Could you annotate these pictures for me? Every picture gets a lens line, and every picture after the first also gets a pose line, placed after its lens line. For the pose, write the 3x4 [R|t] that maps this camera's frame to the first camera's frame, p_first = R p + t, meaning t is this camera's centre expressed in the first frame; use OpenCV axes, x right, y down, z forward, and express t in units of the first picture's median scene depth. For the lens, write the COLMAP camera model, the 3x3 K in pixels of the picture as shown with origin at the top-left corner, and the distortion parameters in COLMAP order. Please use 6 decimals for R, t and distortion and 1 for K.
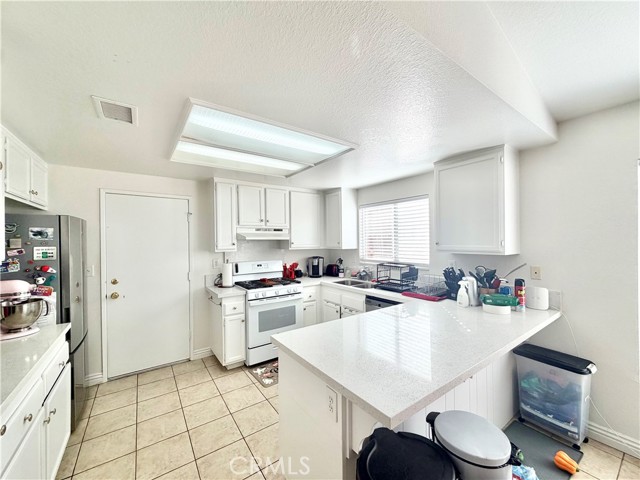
lens RADIAL K [[254.7, 0, 317.3], [0, 254.7, 241.6], [0, 0, 1]] dist [-0.003128, 0.000879]
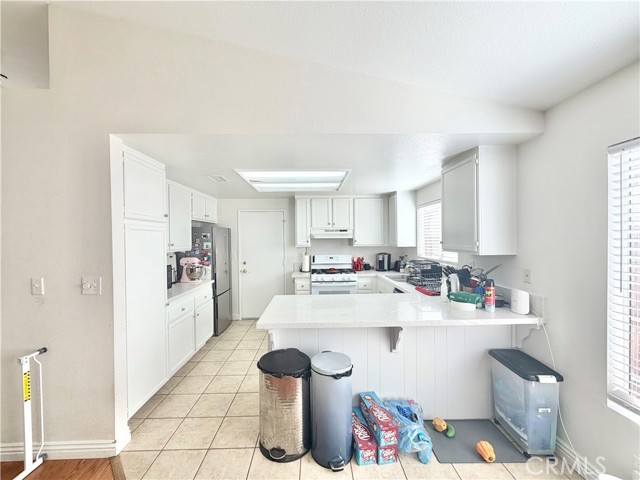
lens RADIAL K [[254.7, 0, 318.7], [0, 254.7, 242.4], [0, 0, 1]] dist [-0.003128, 0.000879]
pose [[0.831406, 0.009587, -0.555583, 0.496421], [-0.000007, 0.999851, 0.017242, -0.009970], [0.555666, -0.014331, 0.831282, -0.130309]]
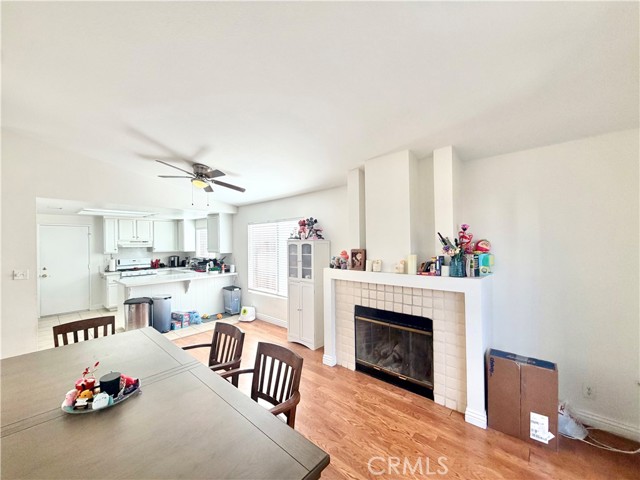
lens RADIAL K [[254.7, 0, 317.4], [0, 254.7, 241.5], [0, 0, 1]] dist [-0.003128, 0.000879]
pose [[0.974980, -0.000017, 0.222294, 0.748419], [0.001863, 0.999966, -0.008094, -0.033703], [-0.222286, 0.008306, 0.974946, -1.252273]]
